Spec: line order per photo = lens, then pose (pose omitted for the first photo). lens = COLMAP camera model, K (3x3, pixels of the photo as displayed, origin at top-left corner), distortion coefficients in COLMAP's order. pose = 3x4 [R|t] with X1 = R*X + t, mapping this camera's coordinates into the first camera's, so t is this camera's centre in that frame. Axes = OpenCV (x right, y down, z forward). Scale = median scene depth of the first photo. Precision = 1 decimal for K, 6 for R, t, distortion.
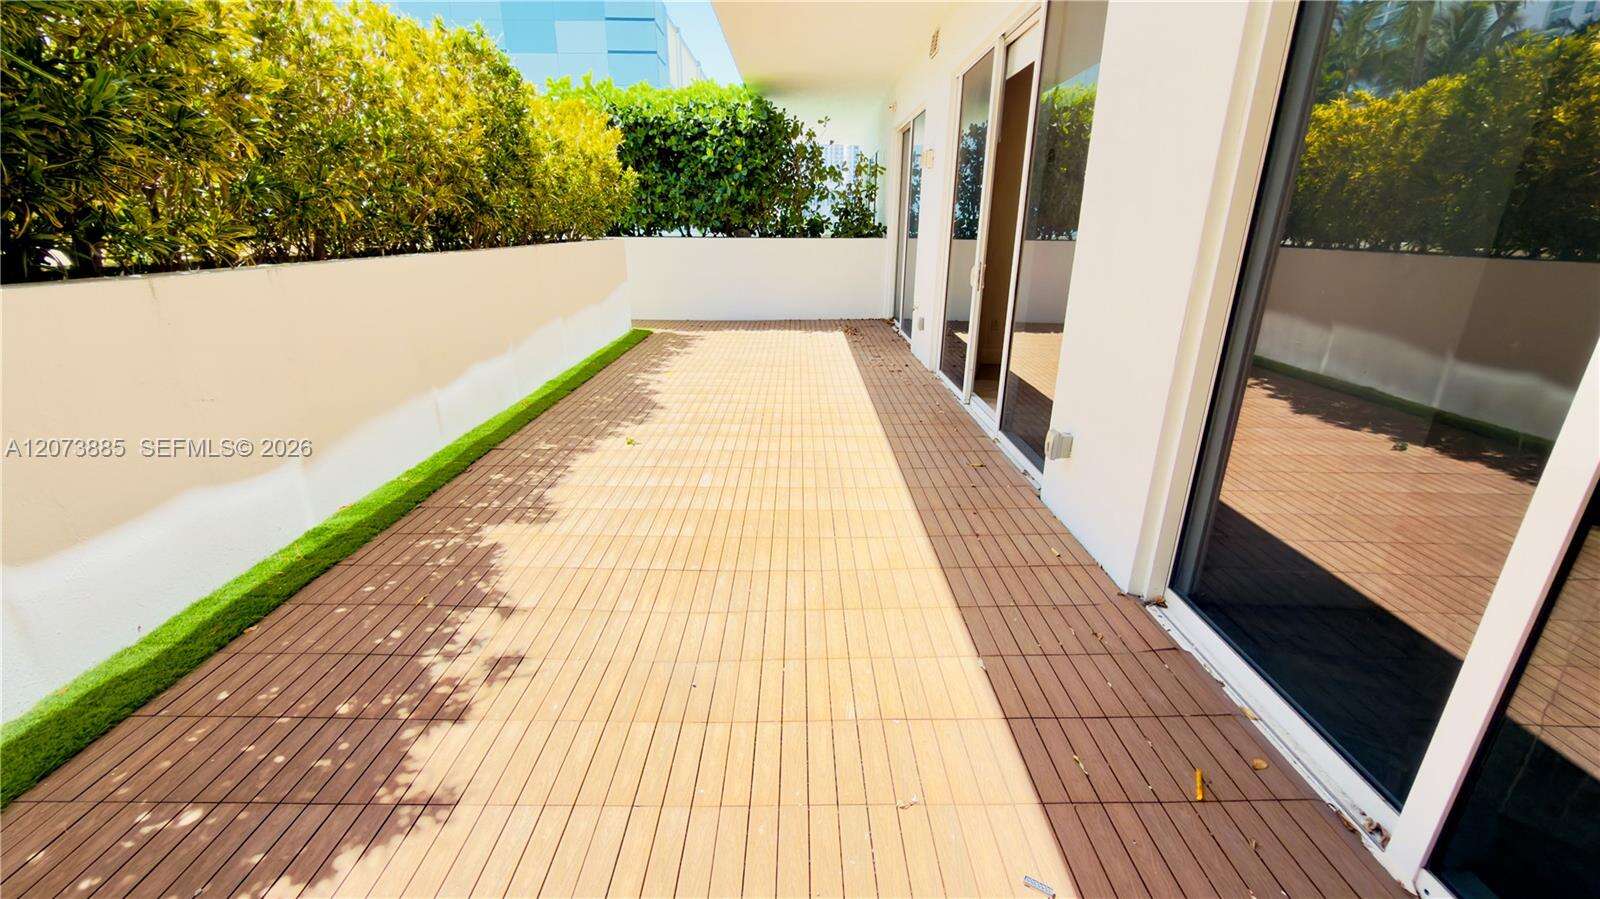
lens RADIAL K [[639.8, 0, 802.3], [0, 639.8, 462.4], [0, 0, 1]] dist [-0.002484, 0.000538]
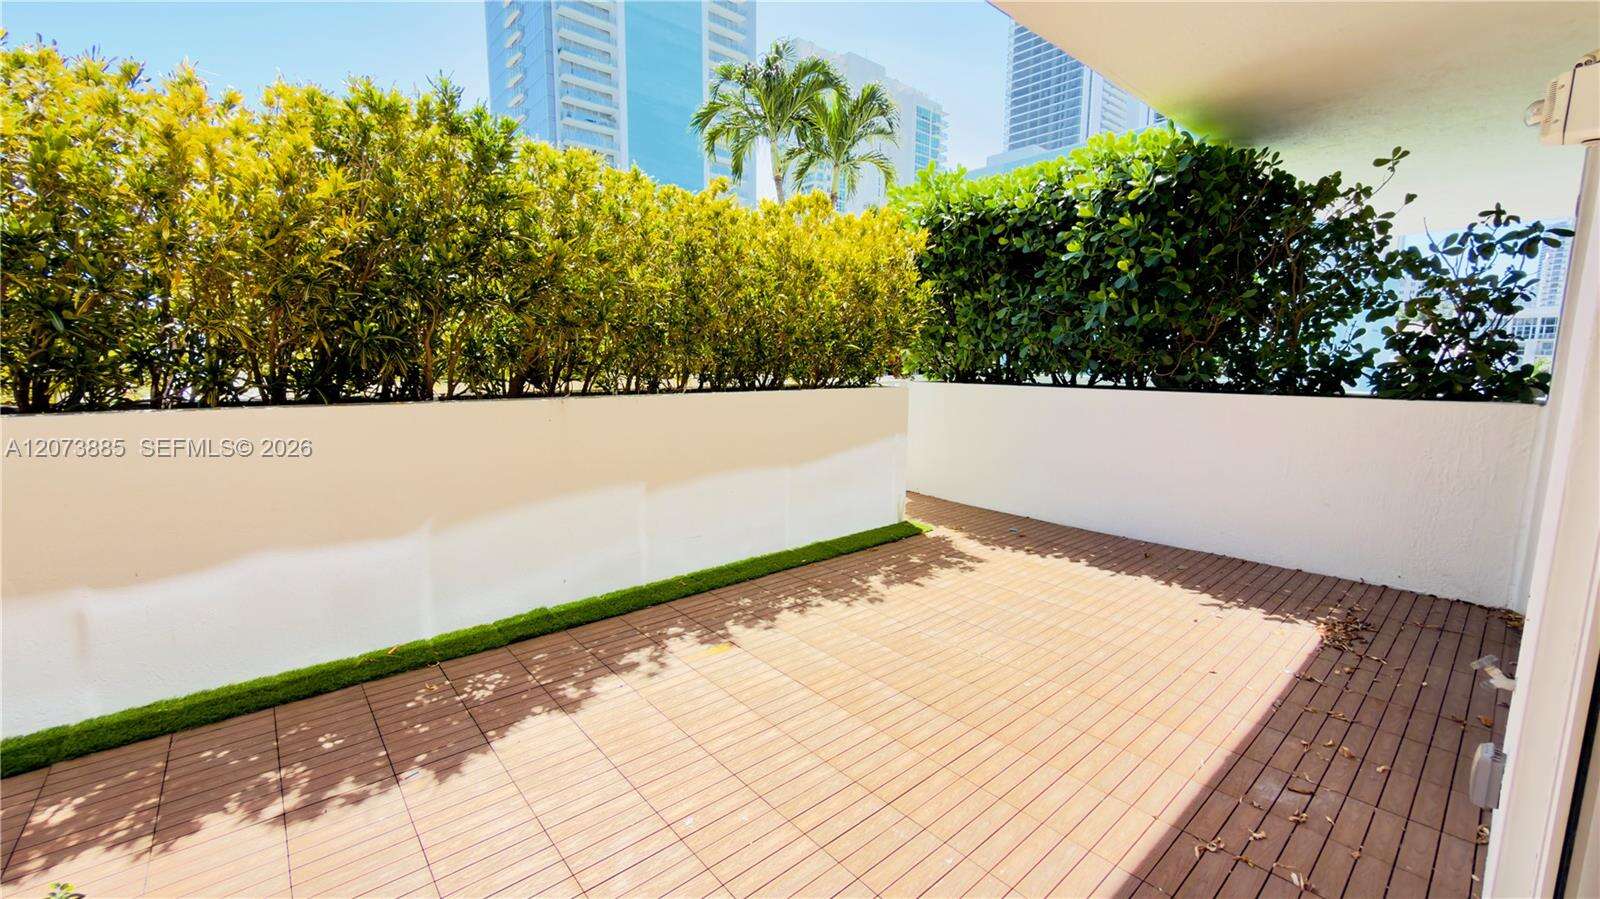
lens RADIAL K [[639.8, 0, 793.7], [0, 639.8, 443.7], [0, 0, 1]] dist [-0.002484, 0.000538]
pose [[0.649532, 0.097391, -0.754071, 0.145370], [-0.270591, 0.956441, -0.109550, -0.199104], [0.710555, 0.275201, 0.647592, 0.532693]]
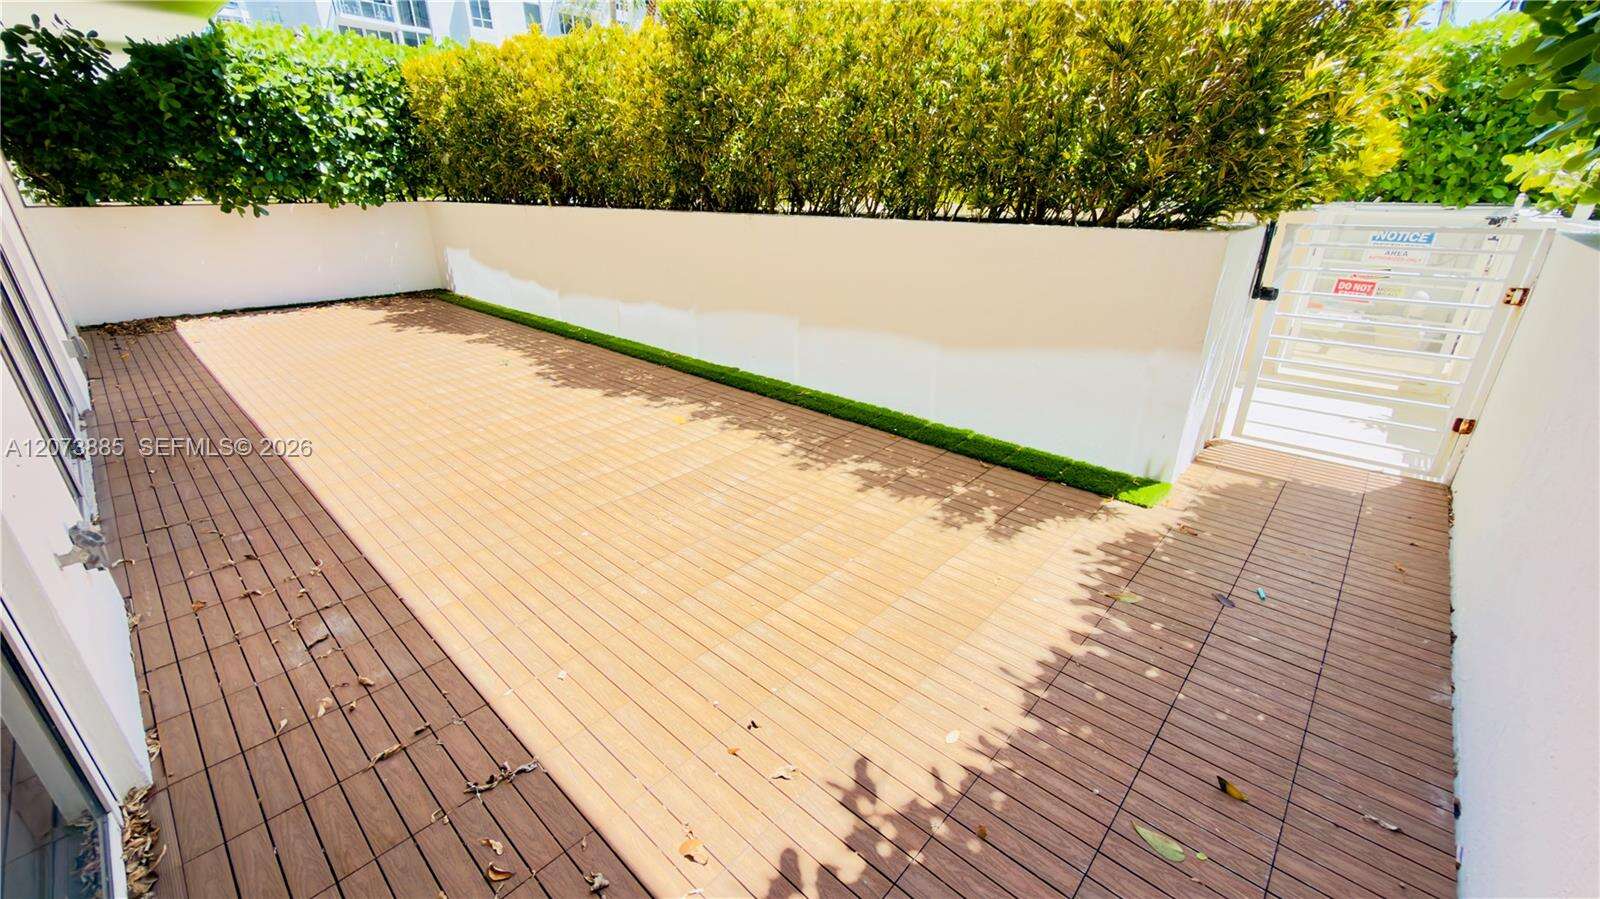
lens RADIAL K [[639.8, 0, 804.6], [0, 639.8, 452.8], [0, 0, 1]] dist [-0.002484, 0.000538]
pose [[-0.679668, 0.277385, -0.679049, 0.122975], [-0.260499, 0.774119, 0.576957, -0.410610], [0.685705, 0.569031, -0.453886, 1.107088]]
